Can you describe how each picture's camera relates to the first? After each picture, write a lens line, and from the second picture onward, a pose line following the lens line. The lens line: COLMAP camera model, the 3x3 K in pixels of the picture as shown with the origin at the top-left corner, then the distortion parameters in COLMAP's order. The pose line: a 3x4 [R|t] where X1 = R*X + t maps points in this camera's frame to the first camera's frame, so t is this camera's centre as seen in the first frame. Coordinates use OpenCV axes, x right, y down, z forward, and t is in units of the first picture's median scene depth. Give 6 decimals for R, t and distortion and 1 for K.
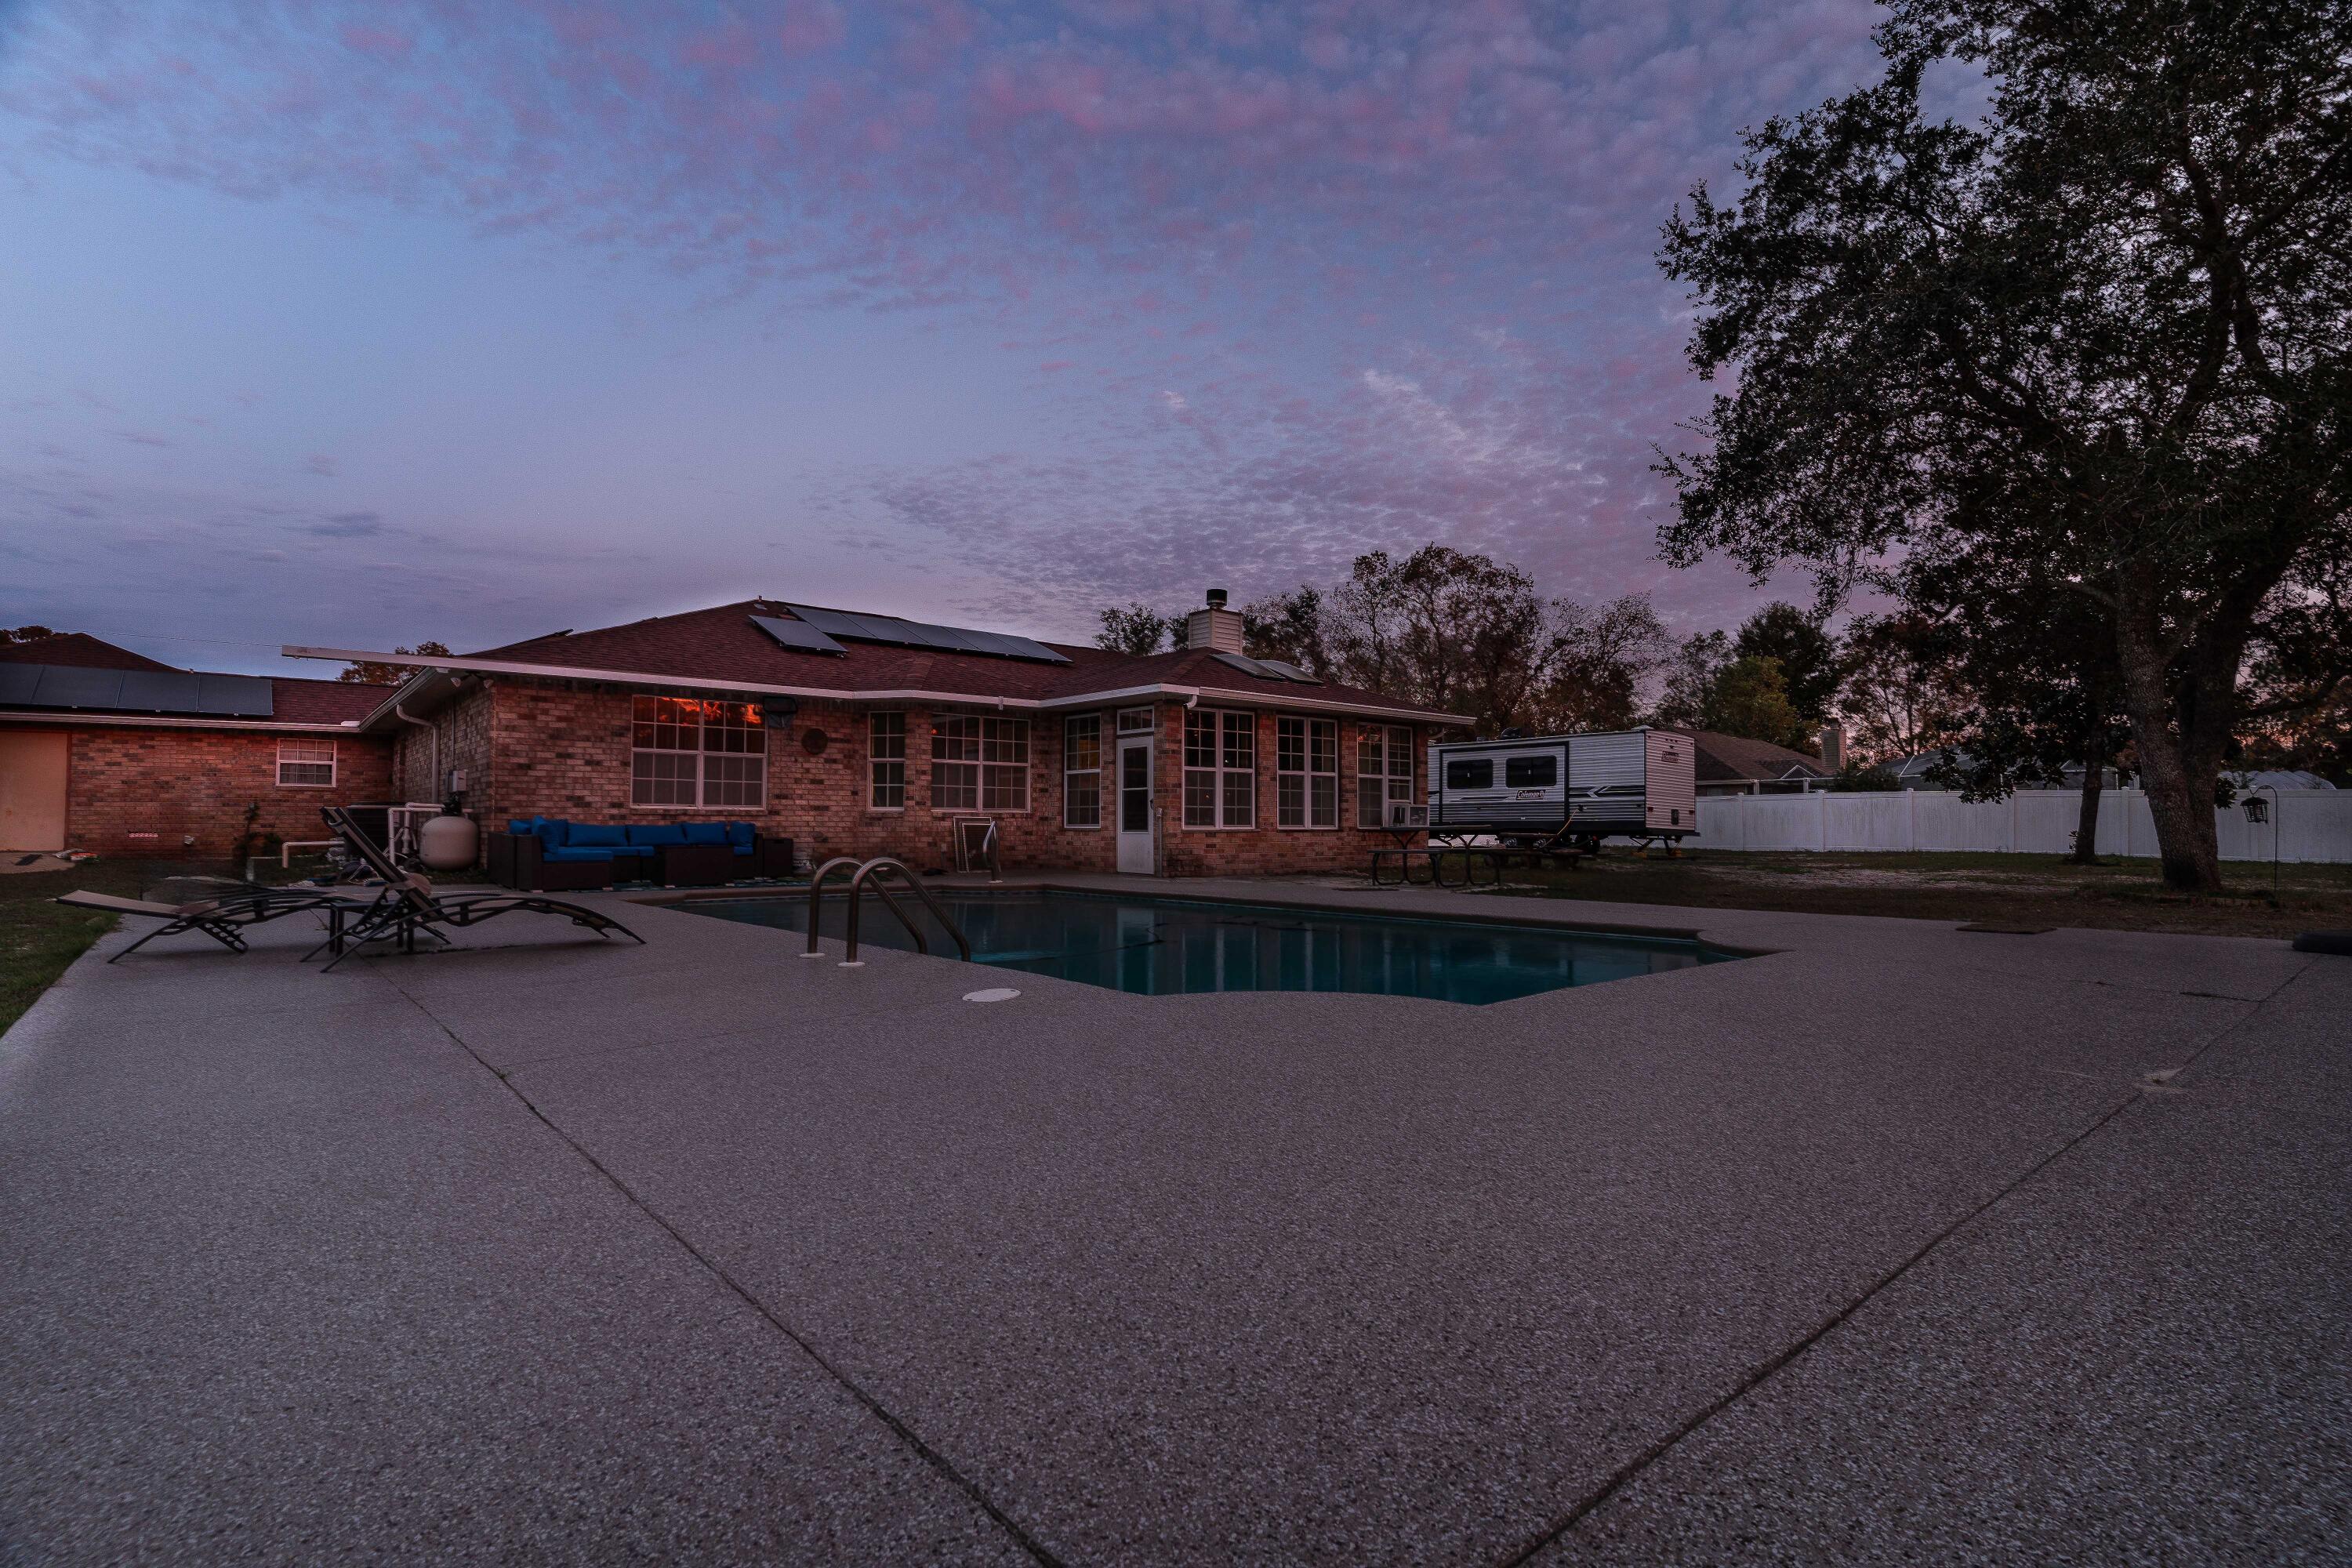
lens RADIAL K [[1119.3, 0, 1176.0], [0, 1119.3, 784.0], [0, 0, 1]] dist [0.000234, 0.001234]
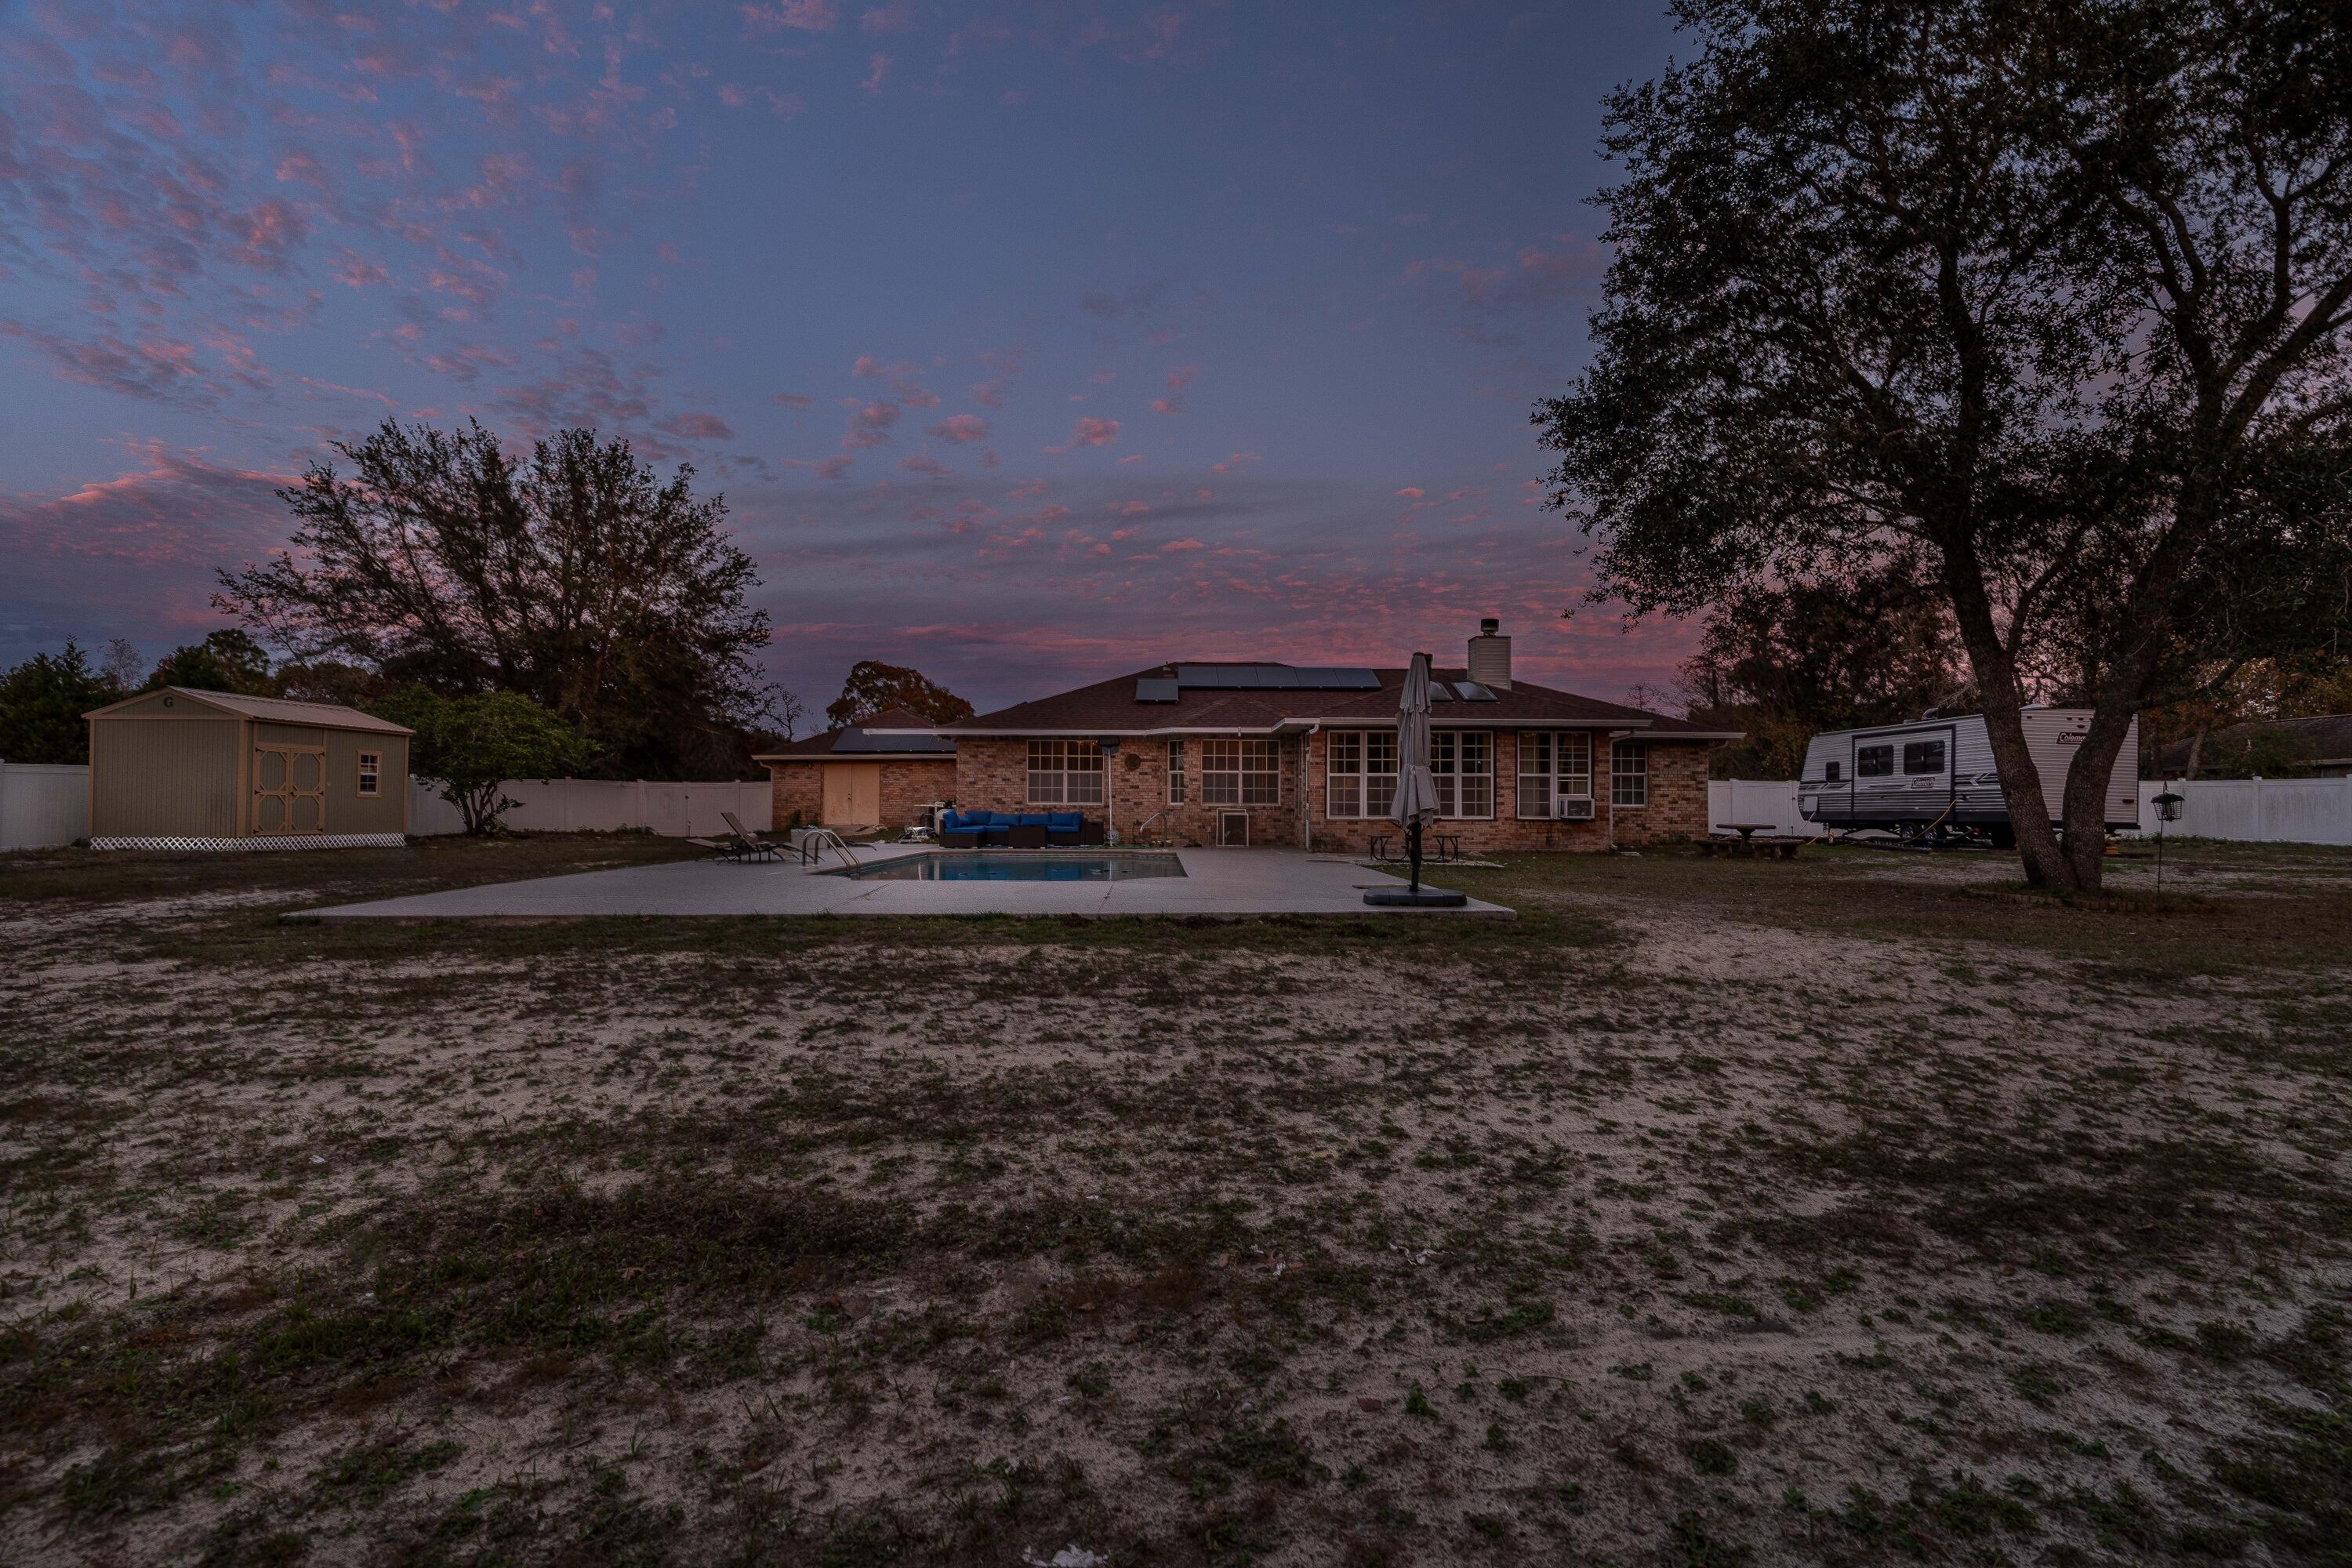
lens RADIAL K [[1119.3, 0, 1176.0], [0, 1119.3, 784.0], [0, 0, 1]] dist [0.000234, 0.001234]
pose [[0.774214, -0.012315, -0.632804, 0.667232], [0.021838, 0.999735, 0.007262, -0.015247], [0.632547, -0.019441, 0.774278, -0.182328]]
